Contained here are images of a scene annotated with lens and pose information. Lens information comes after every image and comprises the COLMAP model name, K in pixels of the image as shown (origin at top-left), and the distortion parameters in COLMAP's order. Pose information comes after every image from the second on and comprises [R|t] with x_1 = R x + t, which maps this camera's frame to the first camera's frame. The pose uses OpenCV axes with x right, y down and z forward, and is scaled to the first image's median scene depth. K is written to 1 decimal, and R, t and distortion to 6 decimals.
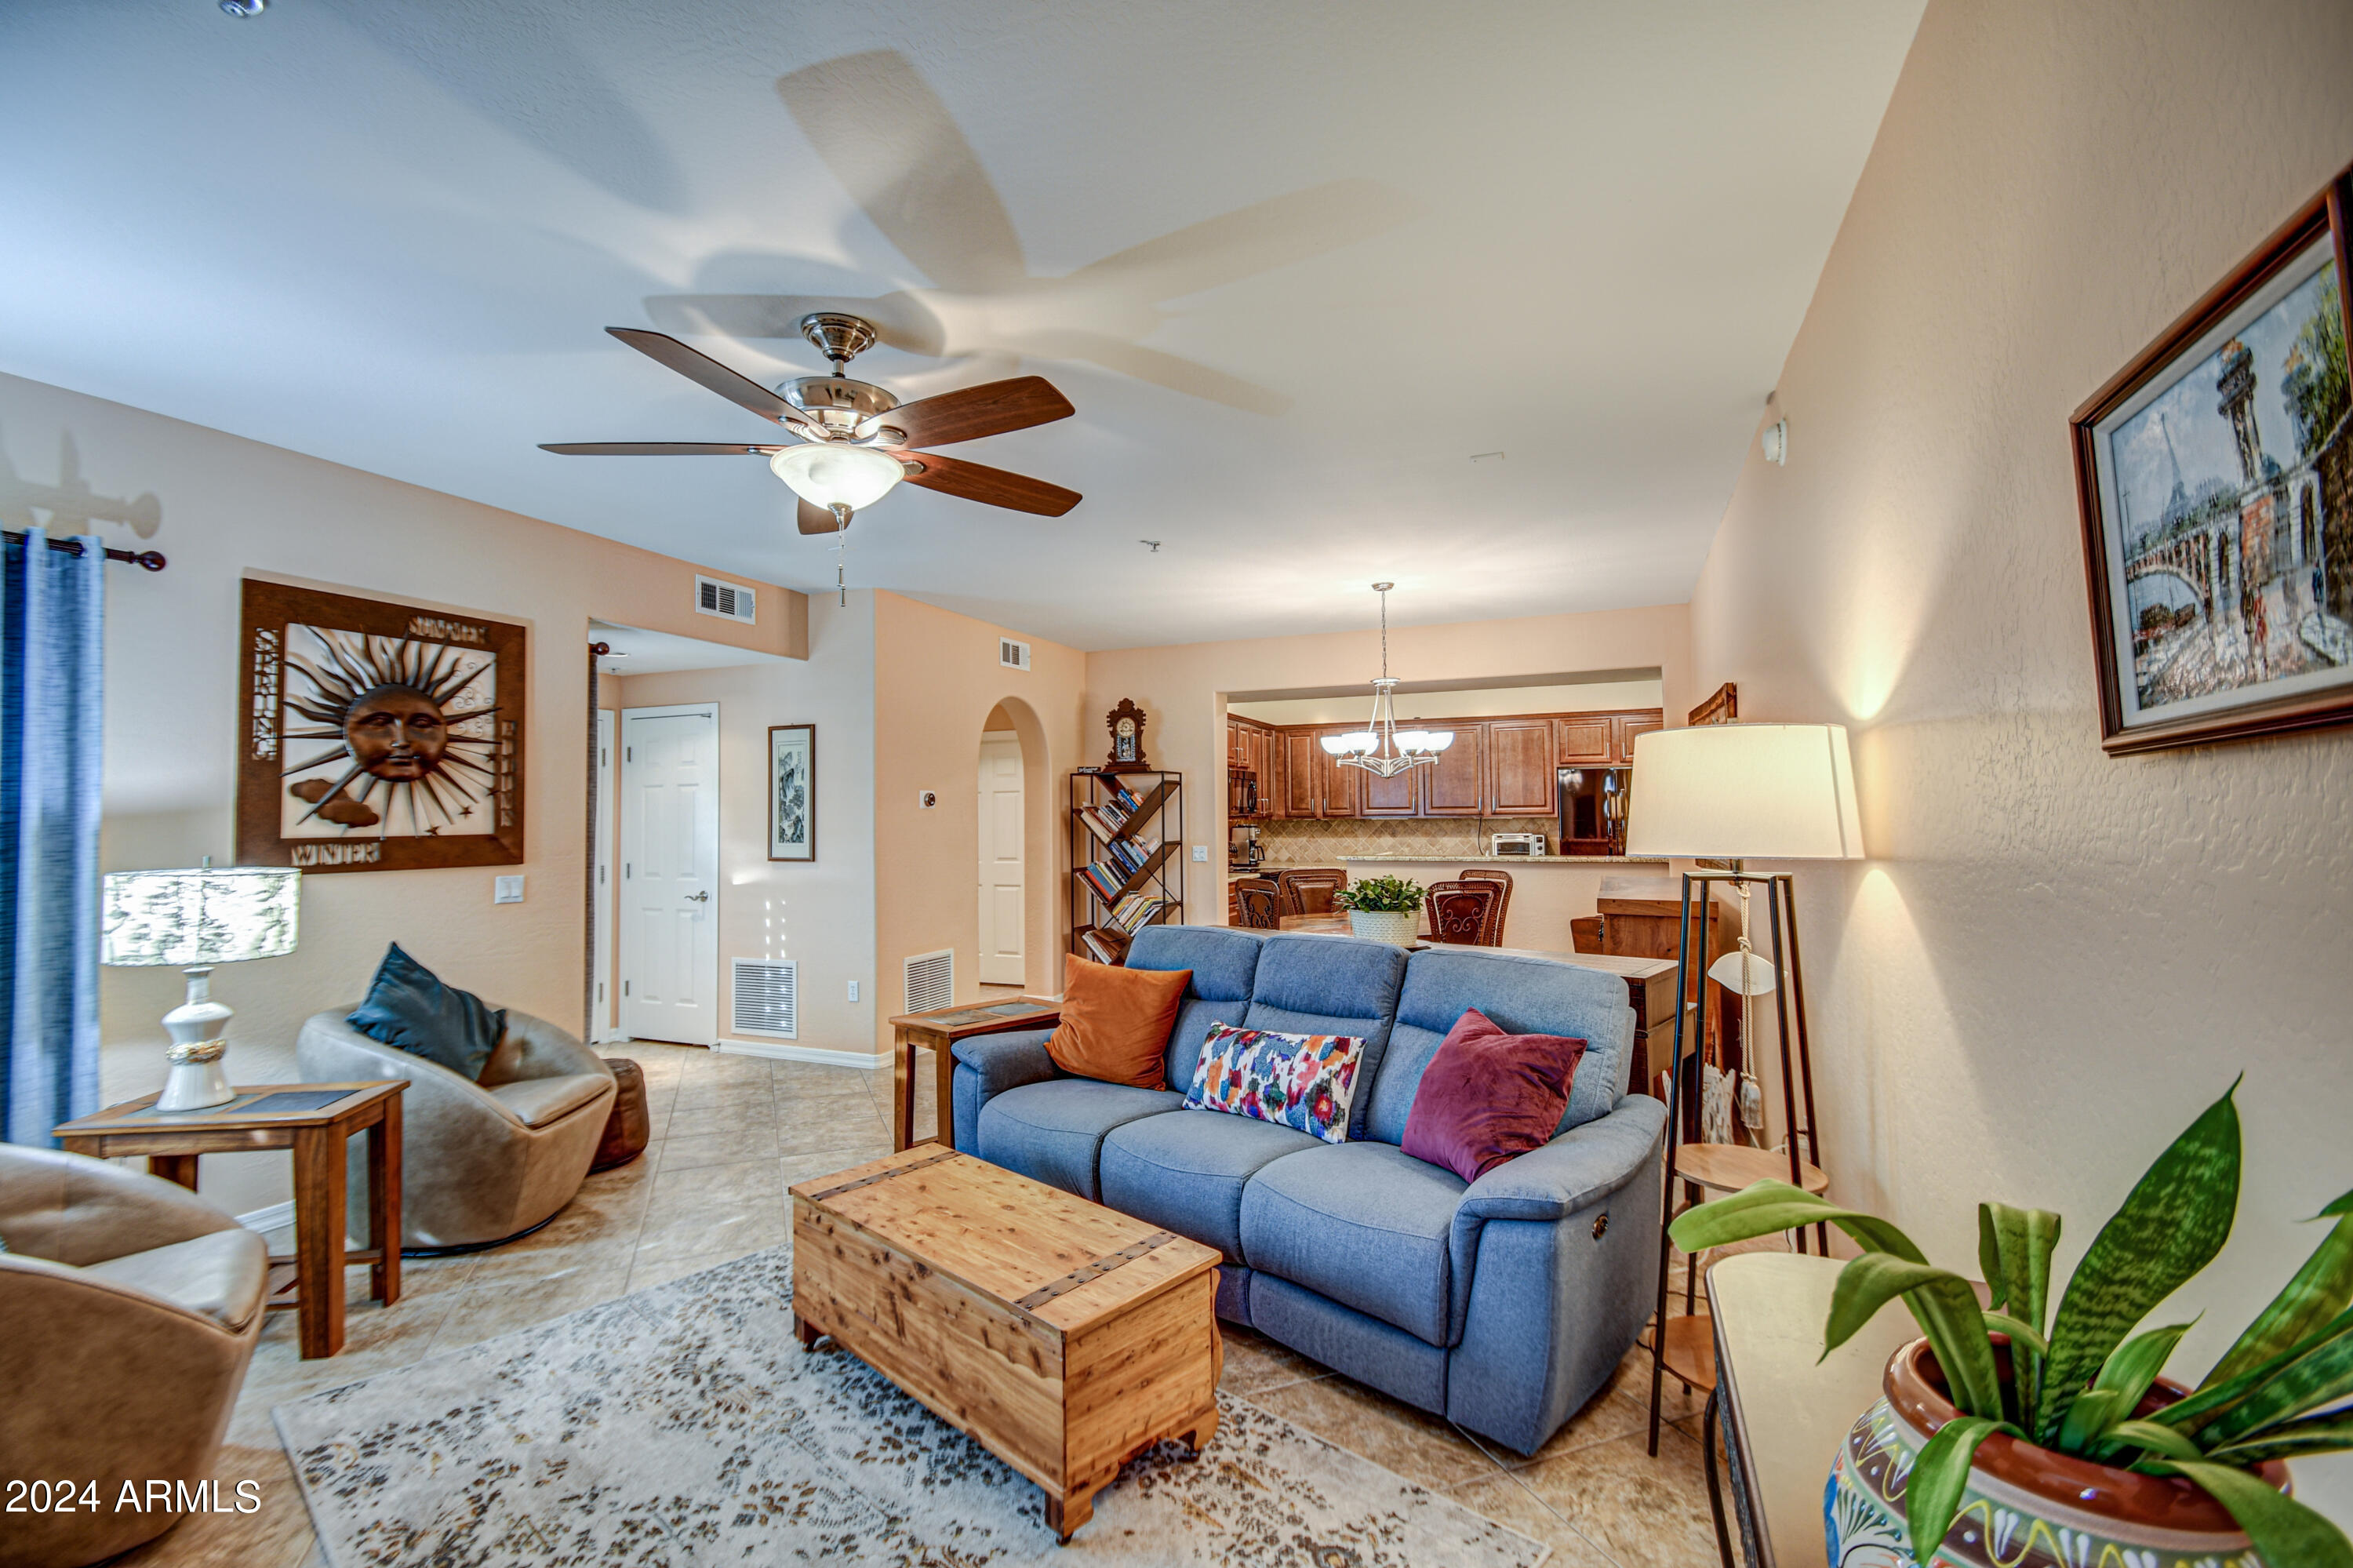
lens RADIAL K [[1047.8, 0, 1118.8], [0, 1047.8, 795.1], [0, 0, 1]] dist [0.018101, -0.017179]
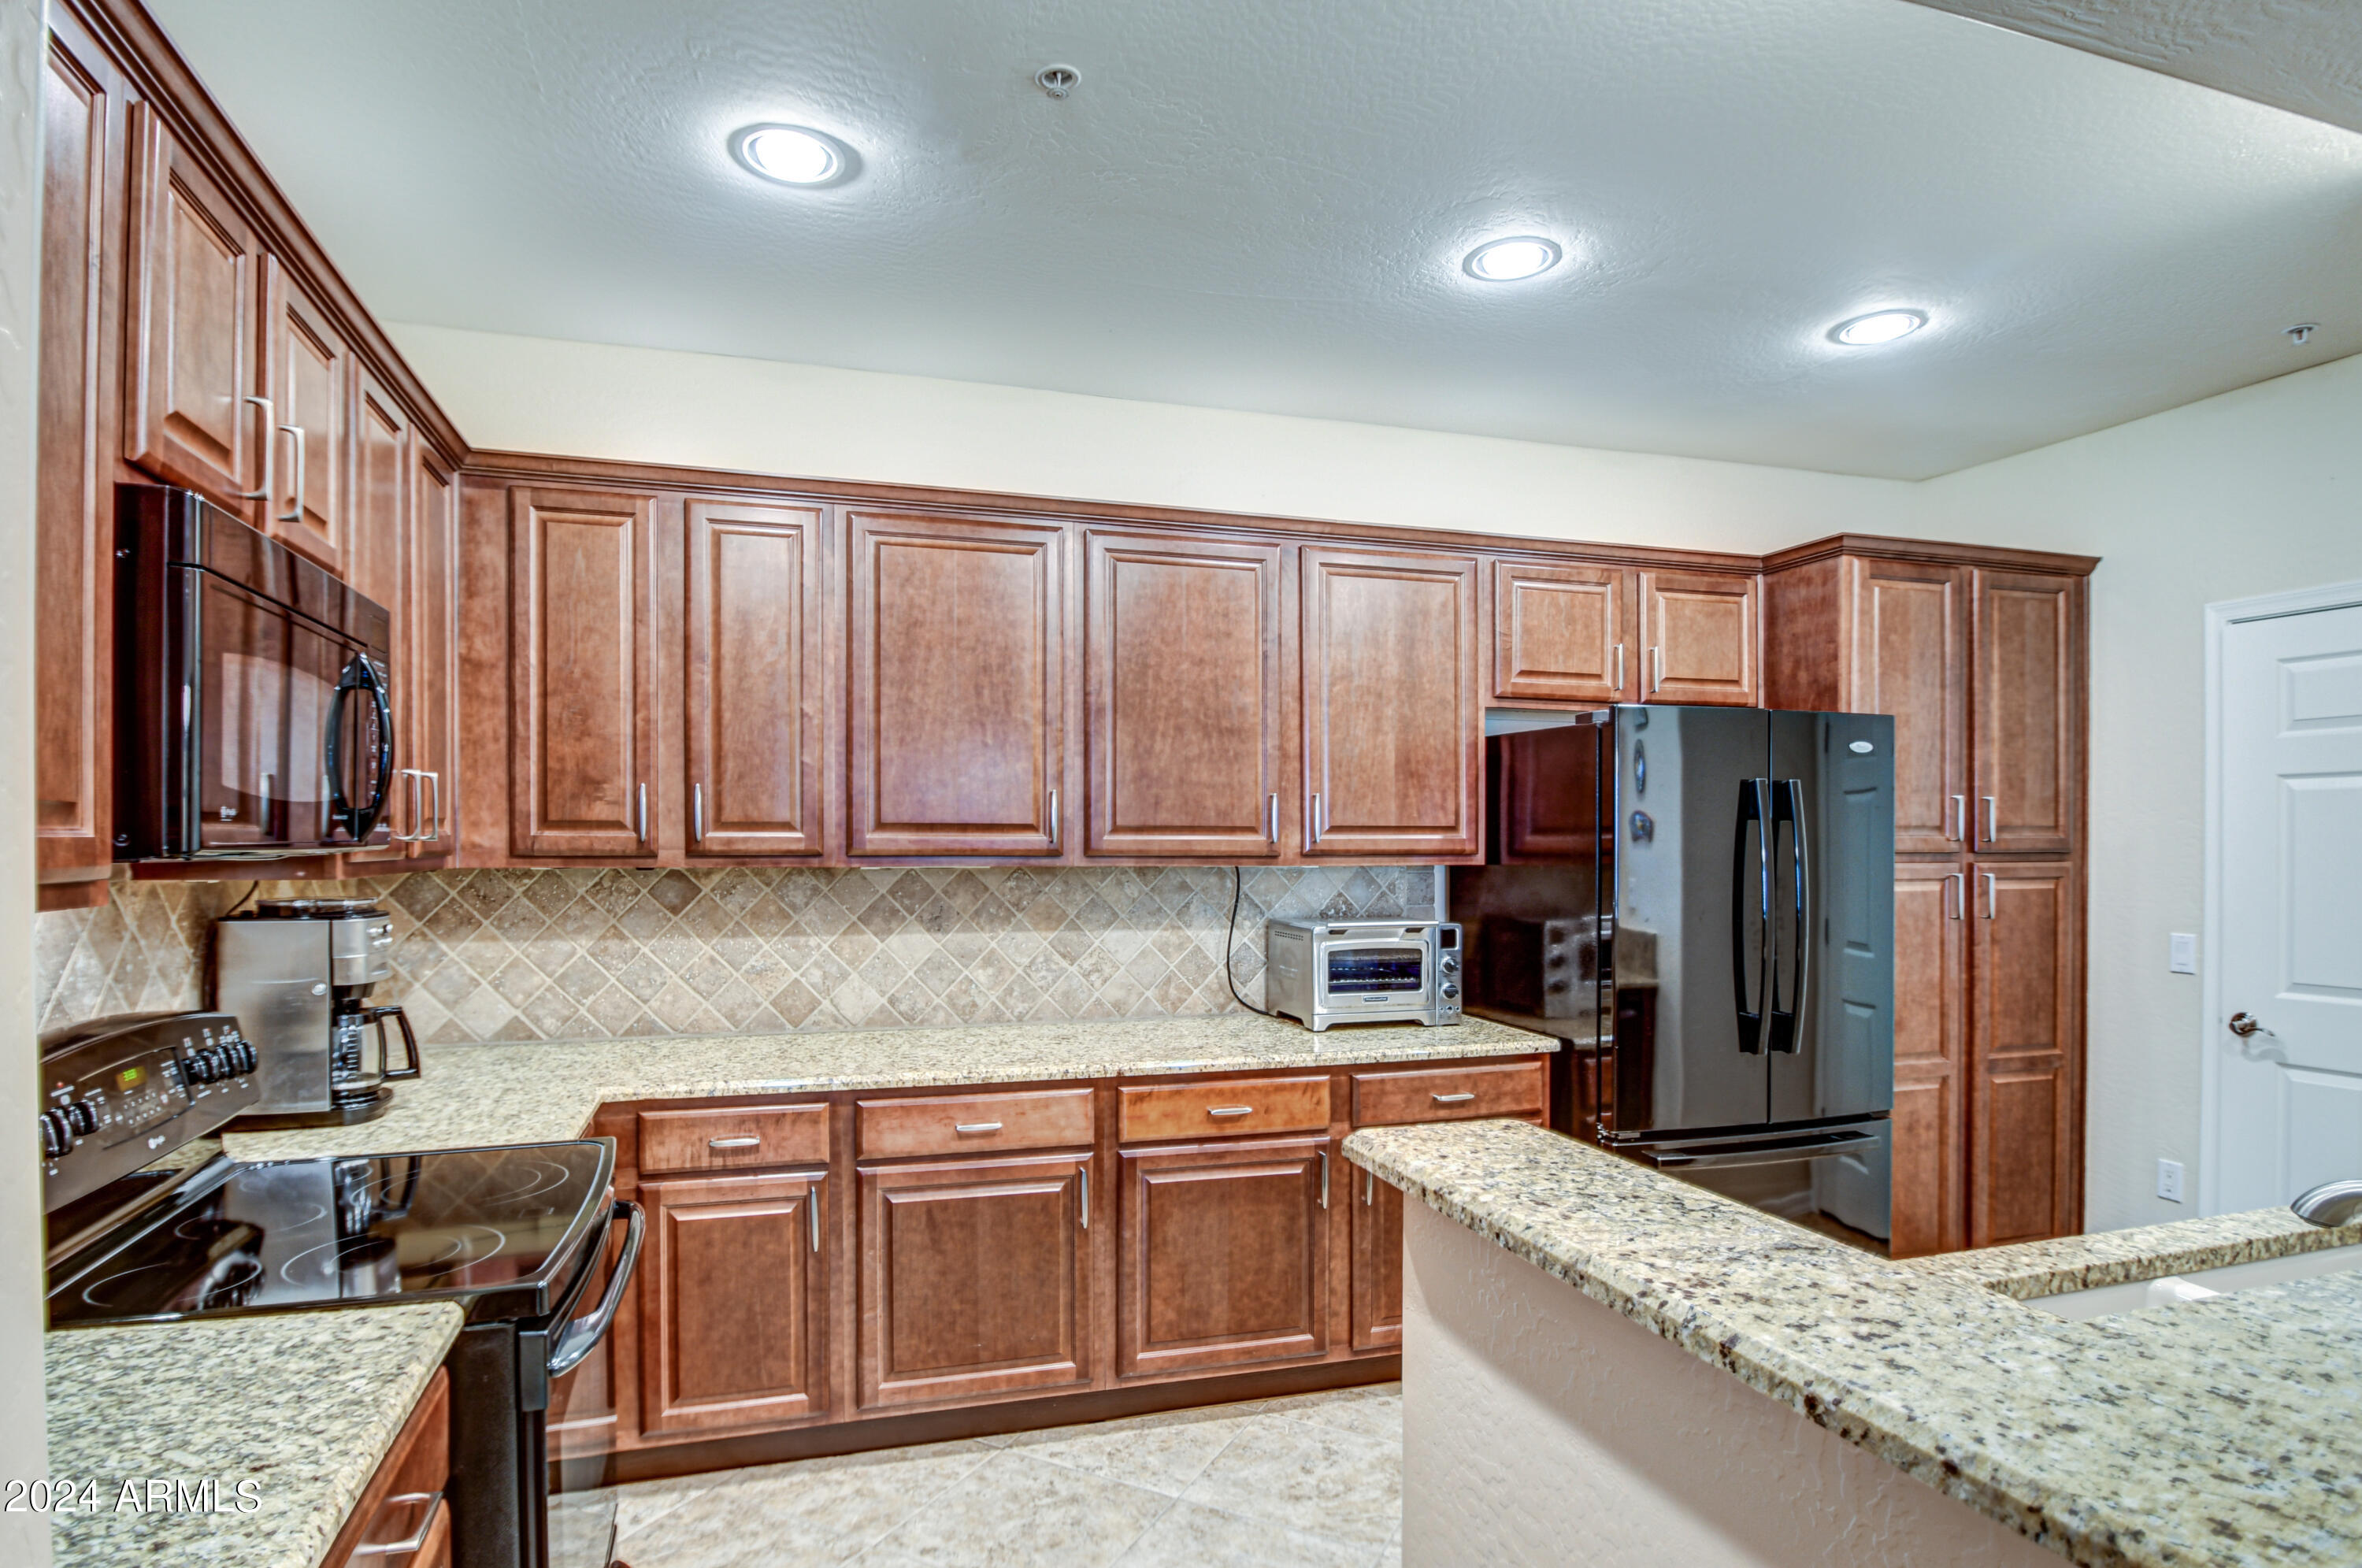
lens RADIAL K [[1219.7, 0, 1130.5], [0, 1219.7, 841.3], [0, 0, 1]] dist [0.002770, -0.020475]
pose [[0.751772, 0.011048, 0.659331, 0.113593], [-0.025306, 0.999606, 0.012104, 0.013970], [-0.658938, -0.025785, 0.751756, 0.941916]]
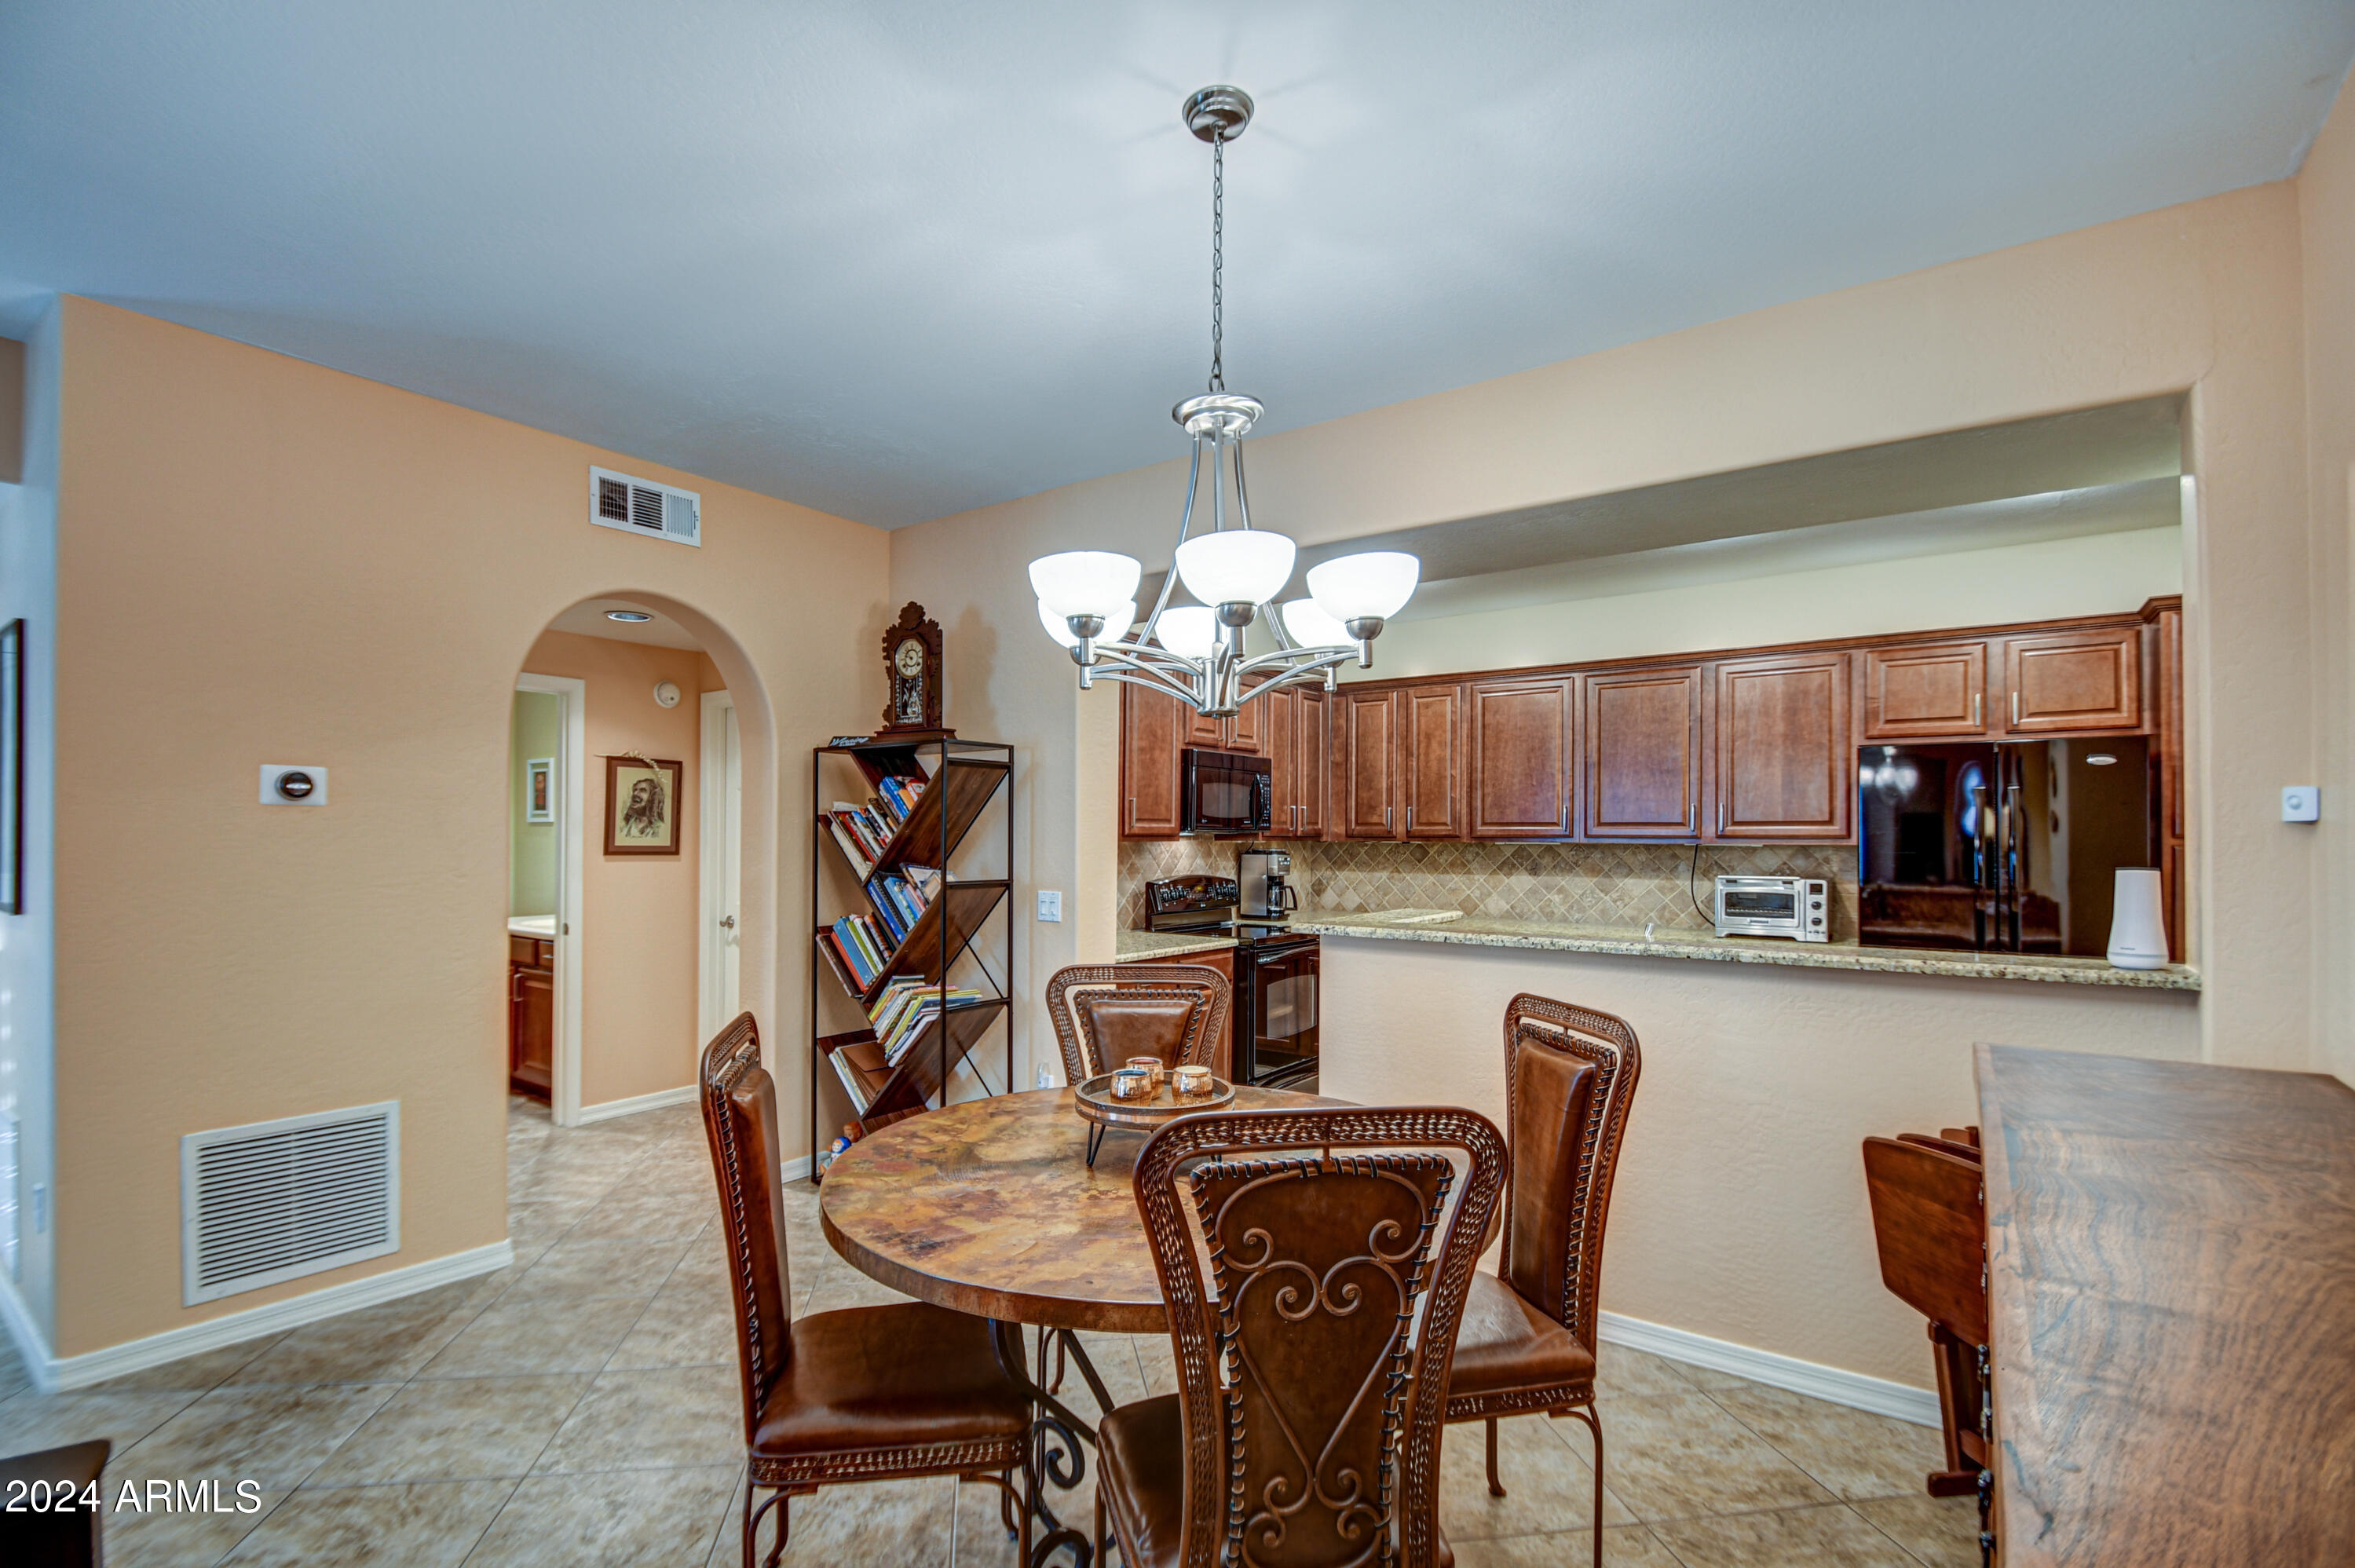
lens RADIAL K [[1073.9, 0, 1113.3], [0, 1073.9, 843.6], [0, 0, 1]] dist [0.002209, 0.000232]
pose [[0.974462, 0.016082, -0.223974, 0.221030], [-0.009617, 0.999506, 0.029925, 0.009722], [0.224344, -0.027006, 0.974136, 0.497018]]
